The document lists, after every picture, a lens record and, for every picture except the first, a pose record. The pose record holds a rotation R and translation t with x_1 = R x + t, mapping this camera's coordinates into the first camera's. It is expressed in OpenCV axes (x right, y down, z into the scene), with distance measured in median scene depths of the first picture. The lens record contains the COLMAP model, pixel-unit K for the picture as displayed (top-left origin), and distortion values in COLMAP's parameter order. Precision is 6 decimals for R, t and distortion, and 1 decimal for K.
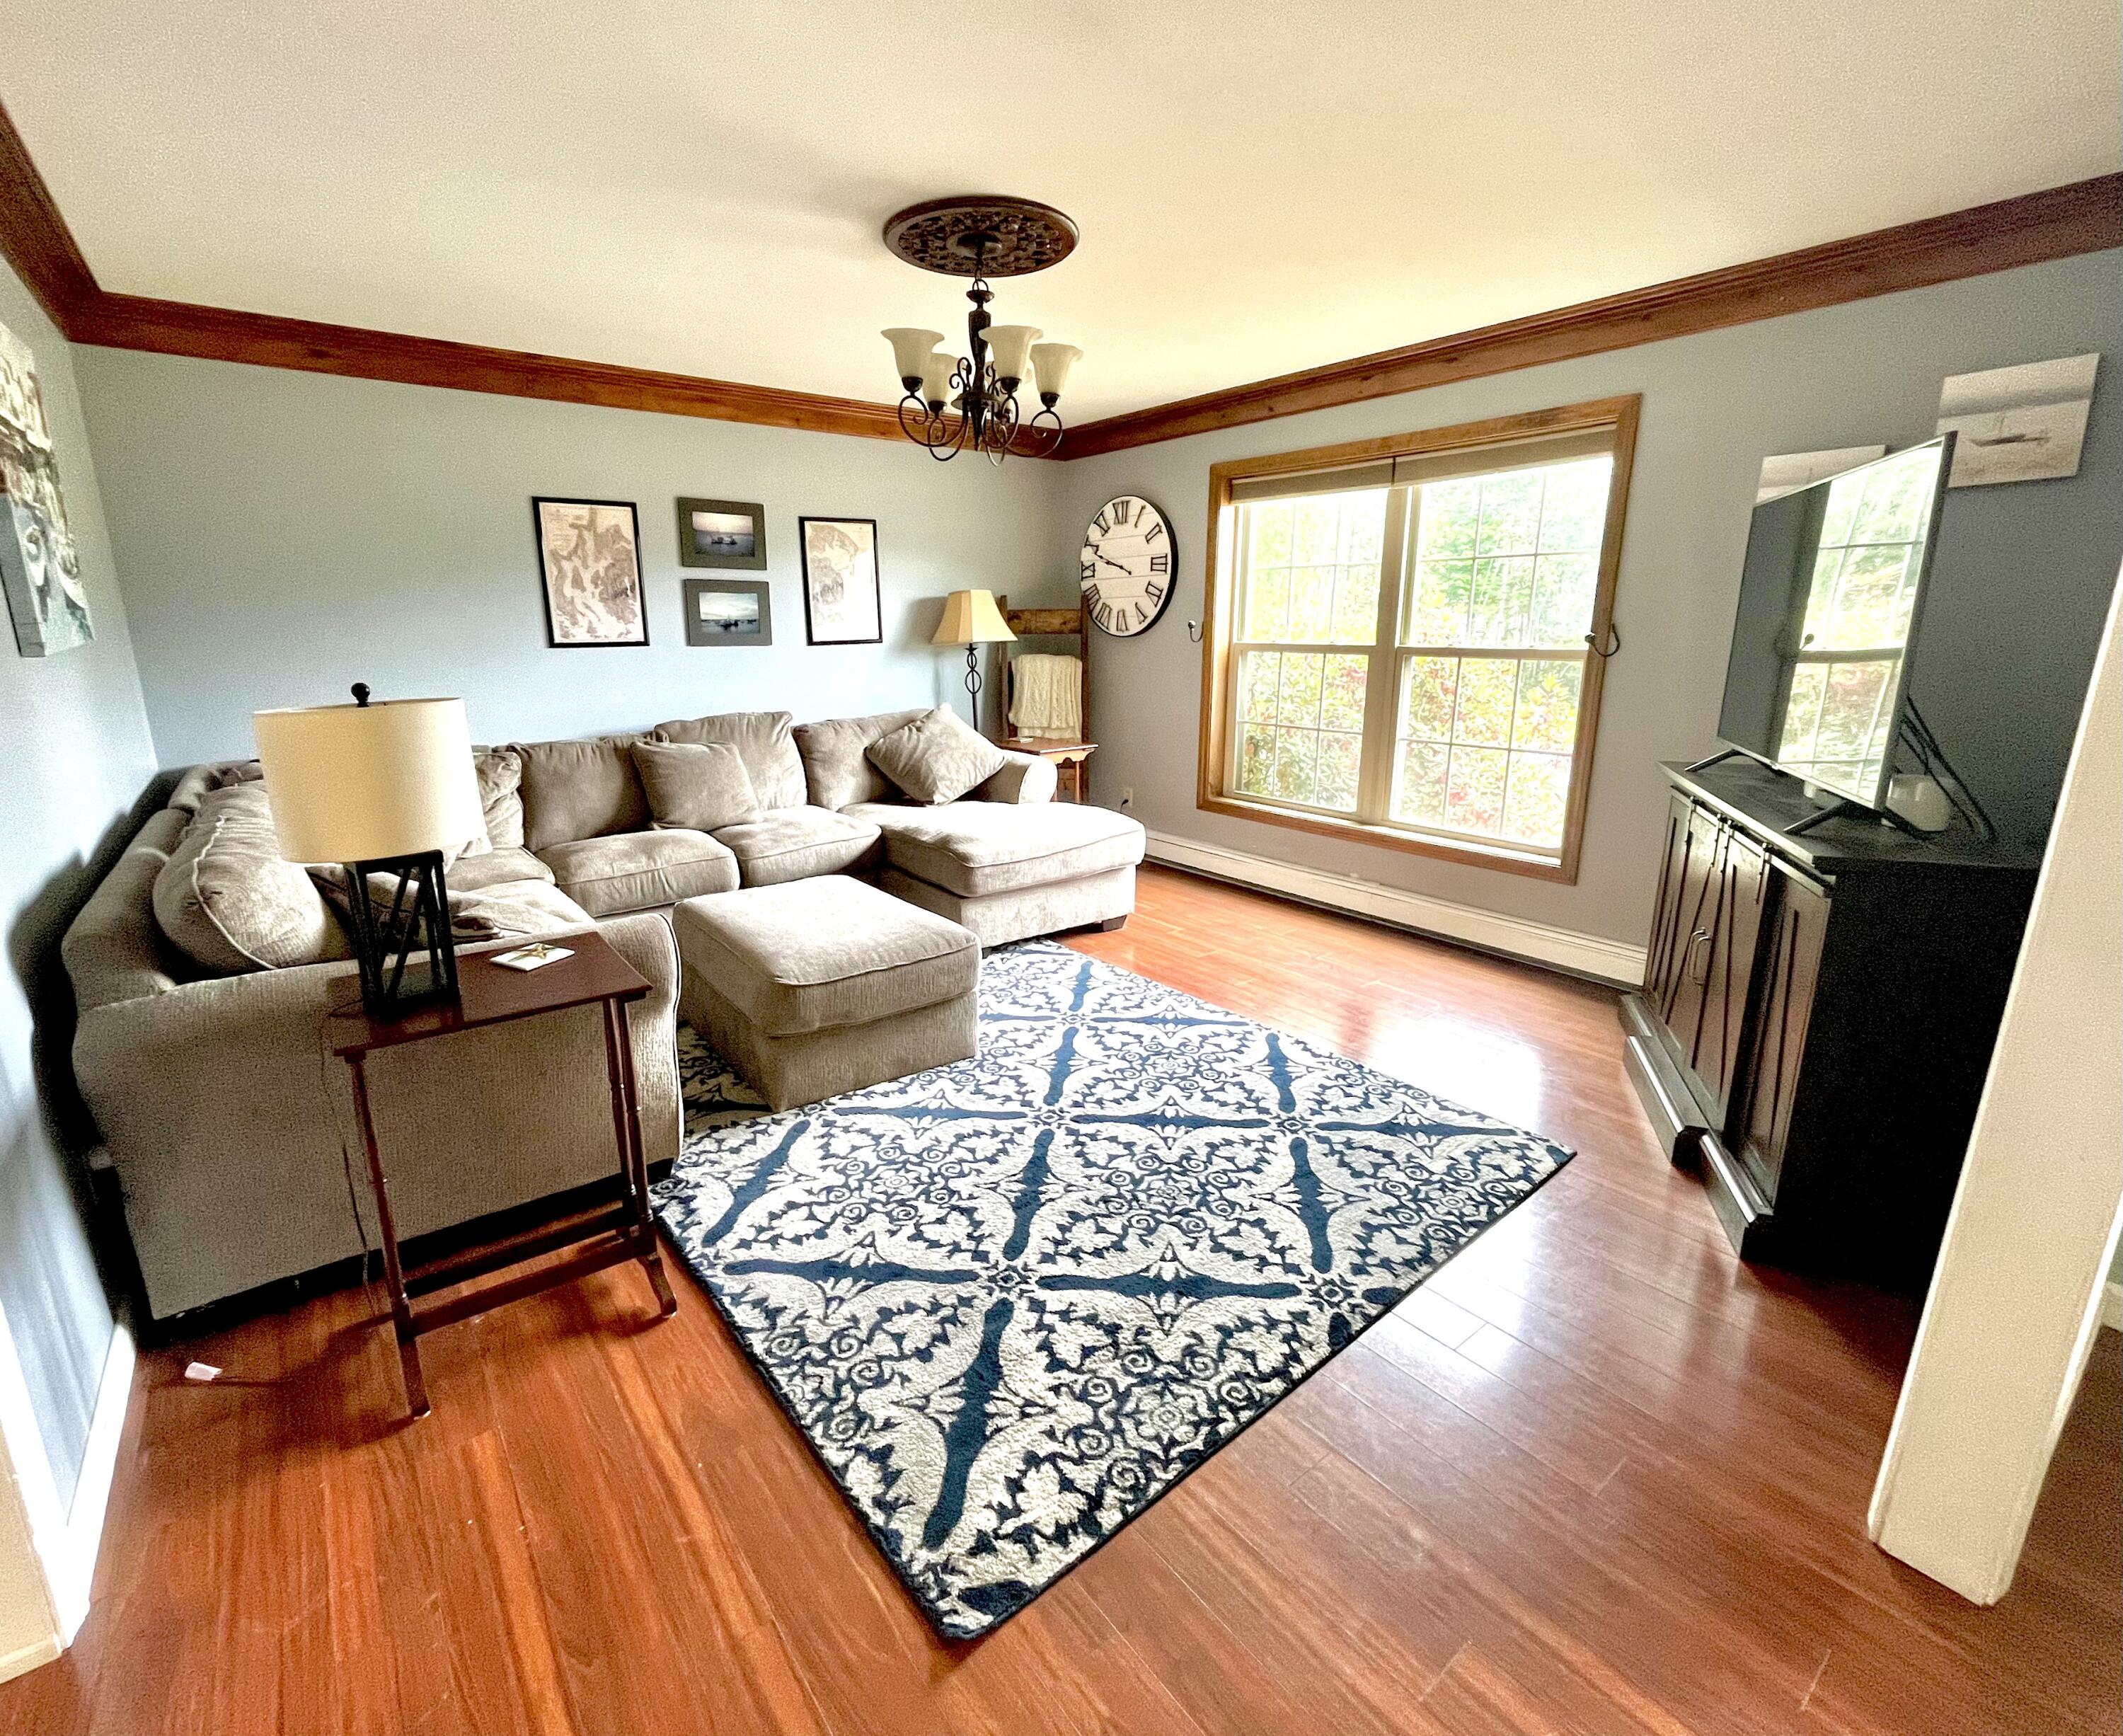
lens RADIAL K [[962.9, 0, 1013.9], [0, 962.9, 857.9], [0, 0, 1]] dist [-0.001268, 0.000046]
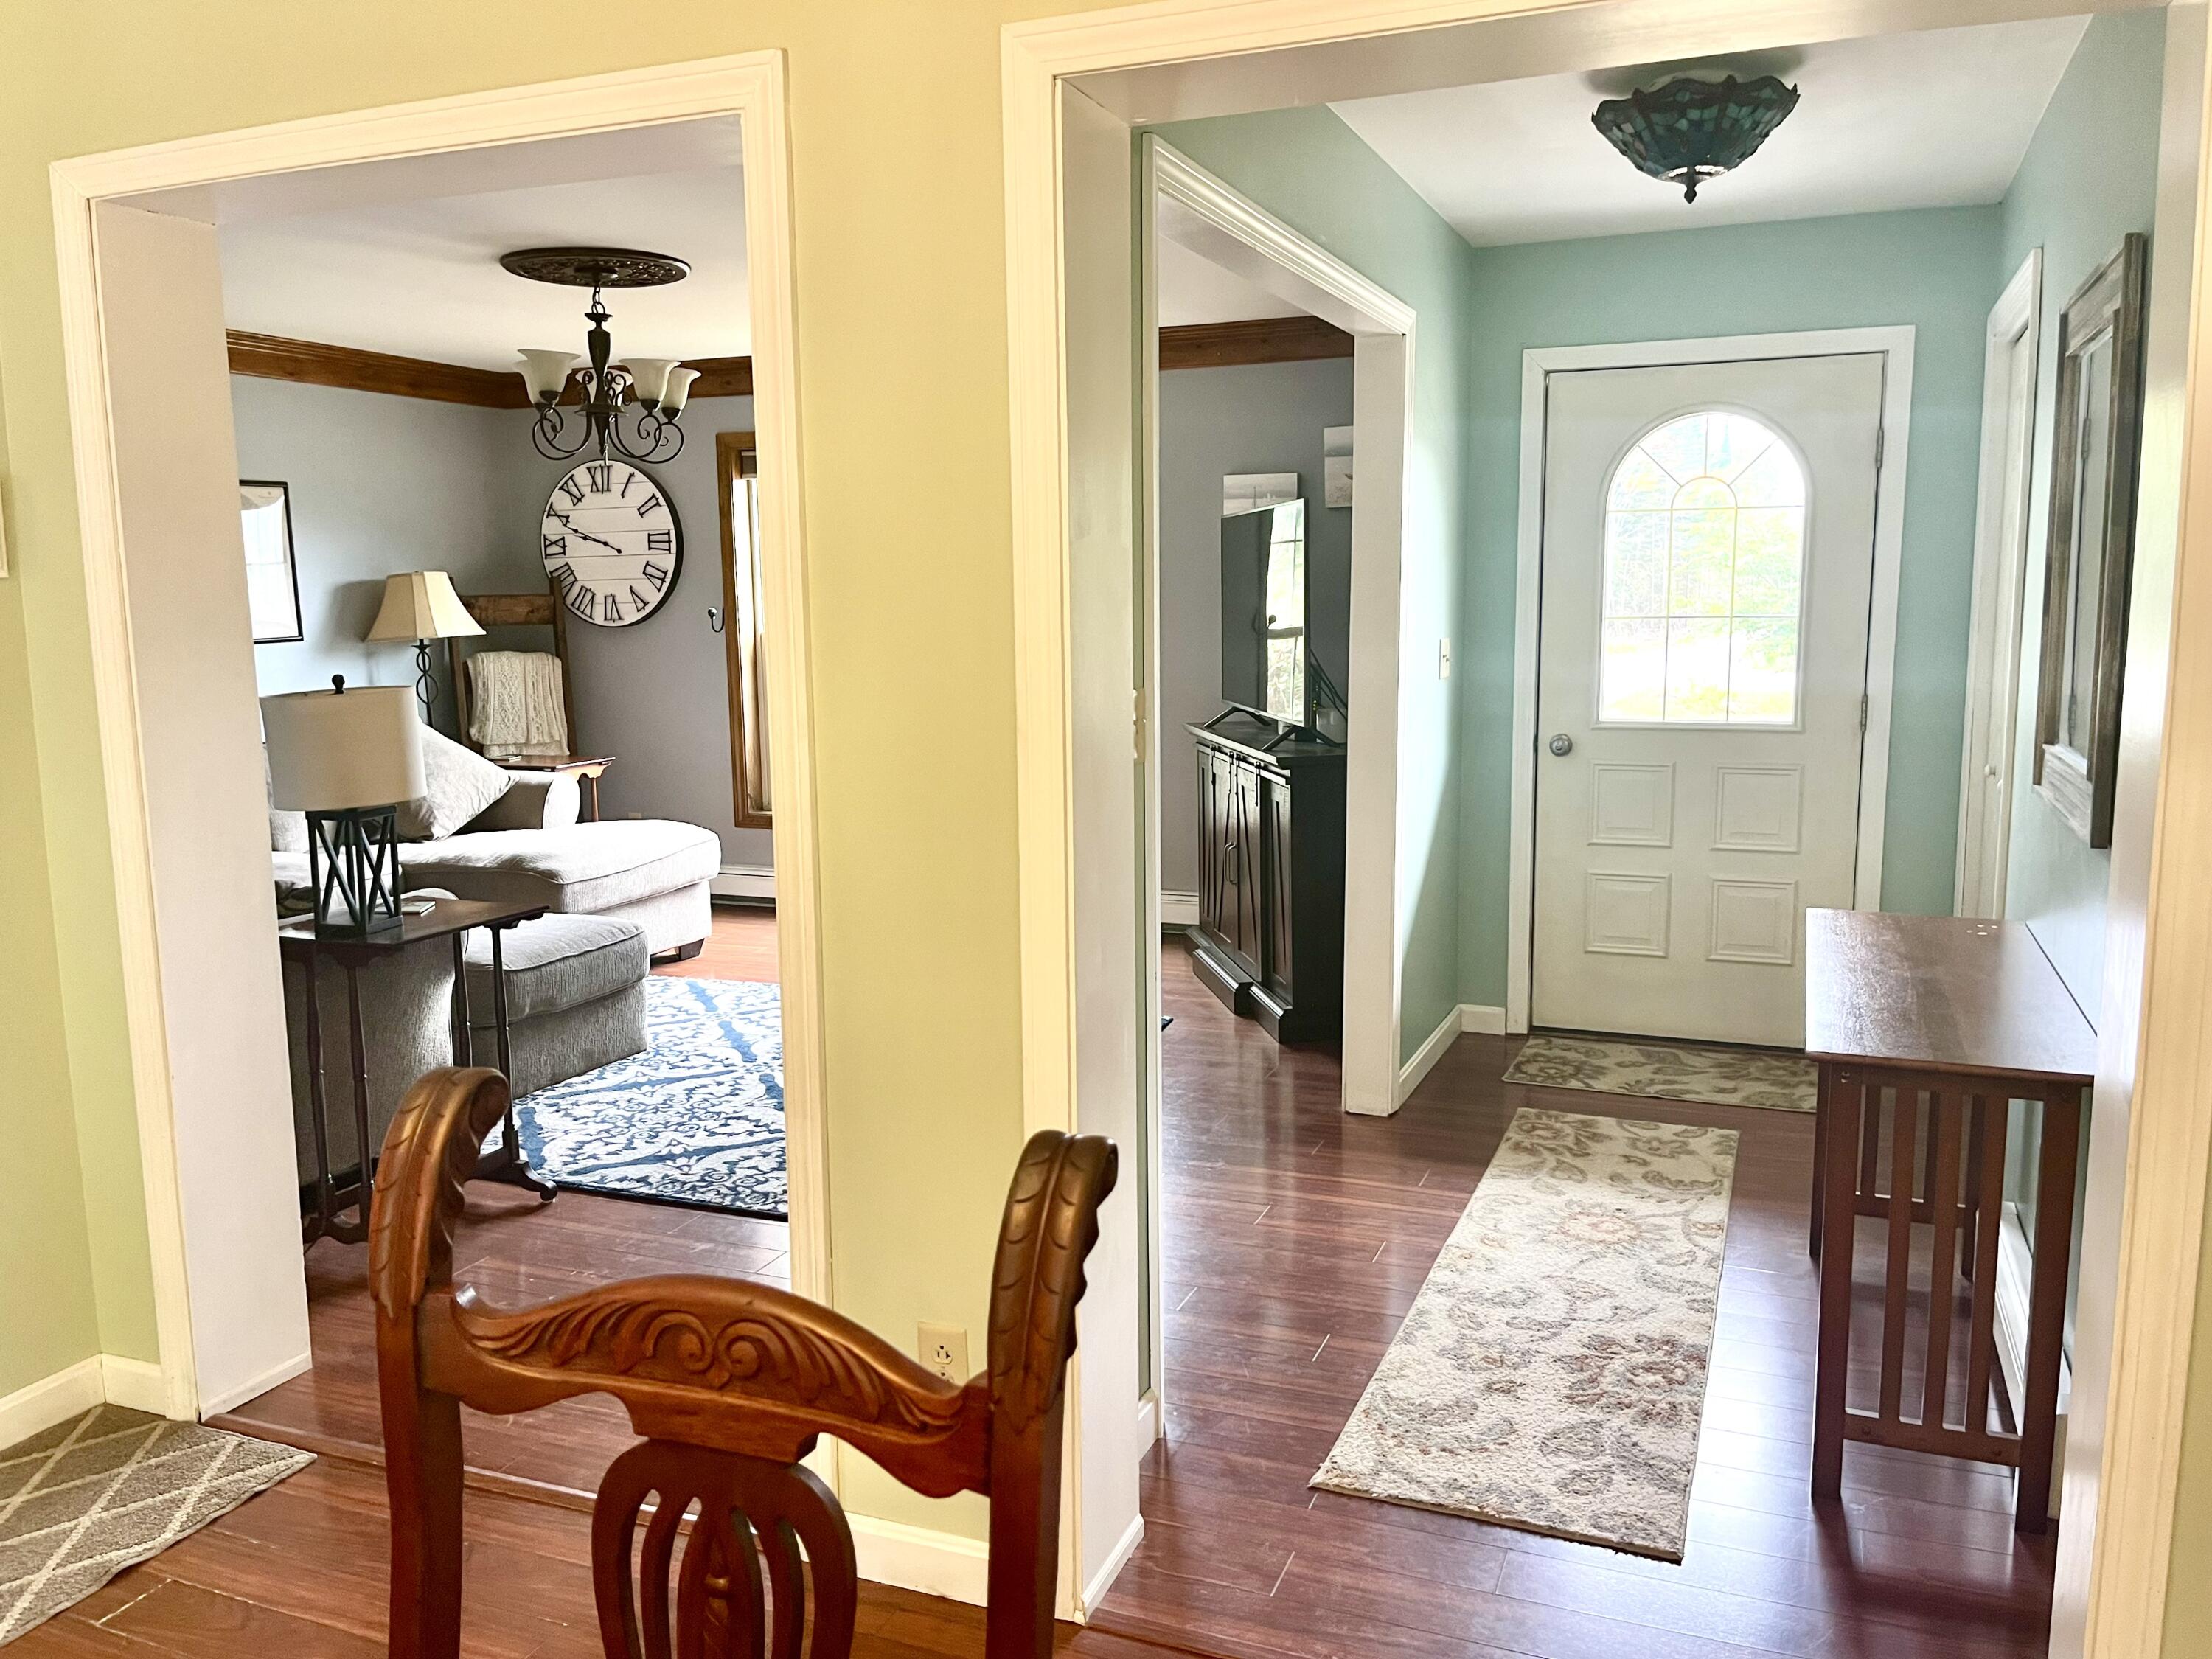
lens RADIAL K [[1694.0, 0, 1106.0], [0, 1694.0, 829.5], [0, 0, 1]] dist [-0.005196, -0.001872]
pose [[0.853967, -0.079123, 0.514277, -0.530407], [0.131850, 0.989018, -0.066775, 0.167040], [-0.503345, 0.124831, 0.855021, -0.767985]]
